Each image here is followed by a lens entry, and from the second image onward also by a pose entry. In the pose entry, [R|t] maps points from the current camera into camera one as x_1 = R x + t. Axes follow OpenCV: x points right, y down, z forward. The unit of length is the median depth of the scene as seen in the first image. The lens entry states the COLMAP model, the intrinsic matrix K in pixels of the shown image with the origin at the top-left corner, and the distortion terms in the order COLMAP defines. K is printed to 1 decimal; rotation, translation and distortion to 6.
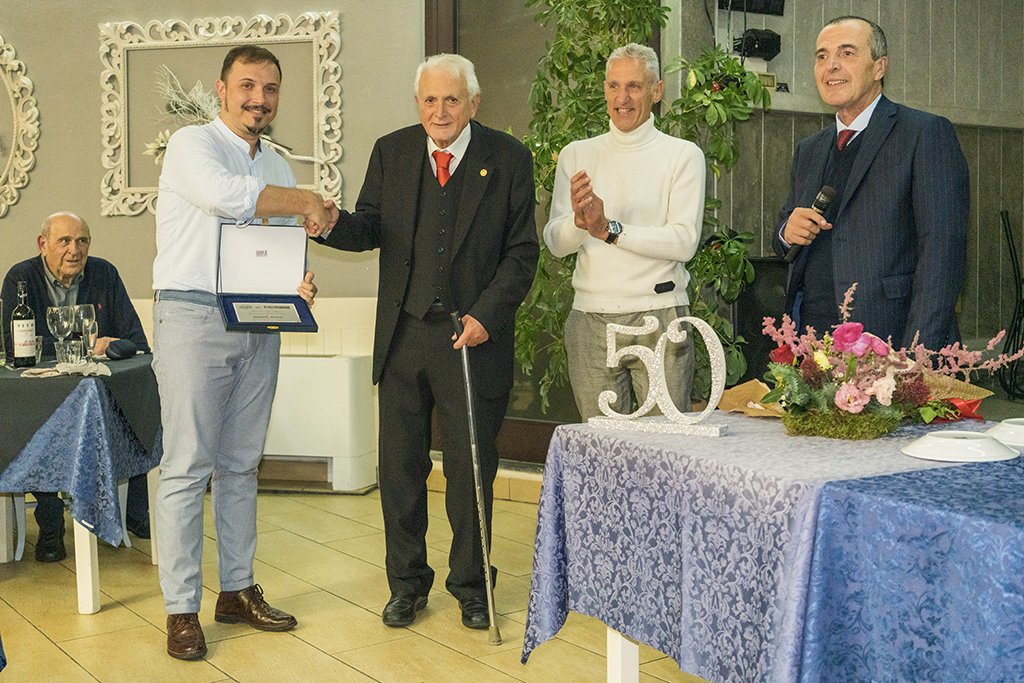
lens RADIAL K [[1200.6, 0, 454.1], [0, 1200.6, 281.6], [0, 0, 1]] dist [0.005443, -0.014006]
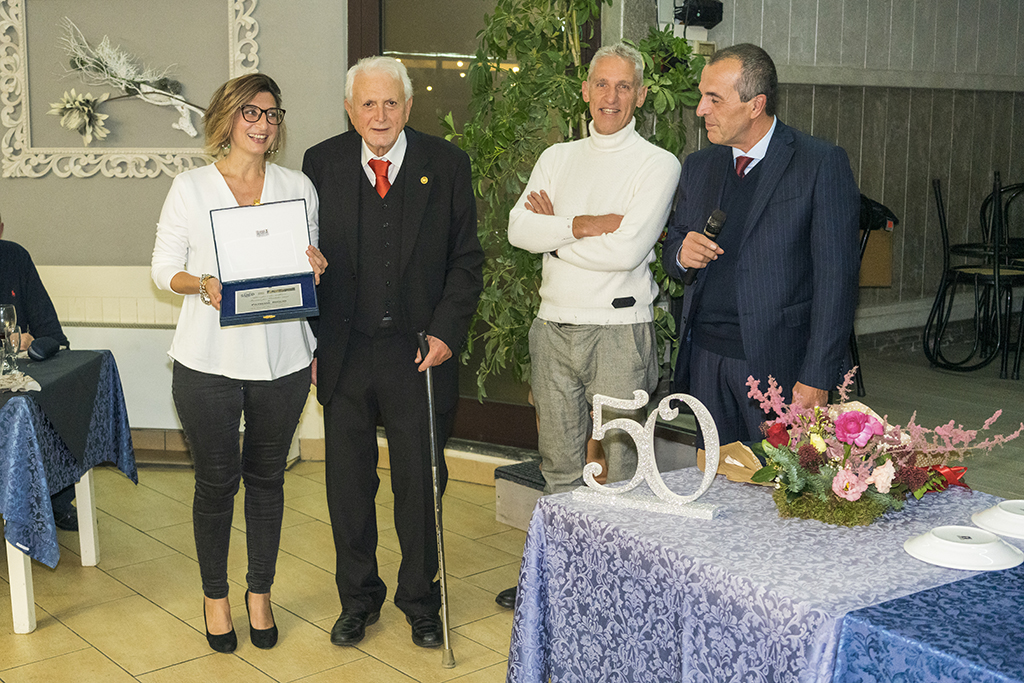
lens RADIAL K [[1218.9, 0, 414.5], [0, 1218.9, 305.9], [0, 0, 1]] dist [0.003242, -0.004907]
pose [[0.998167, -0.004787, 0.060325, -0.079386], [-0.001399, 0.994774, 0.102094, -0.144421], [-0.060499, -0.101991, 0.992944, 0.048750]]
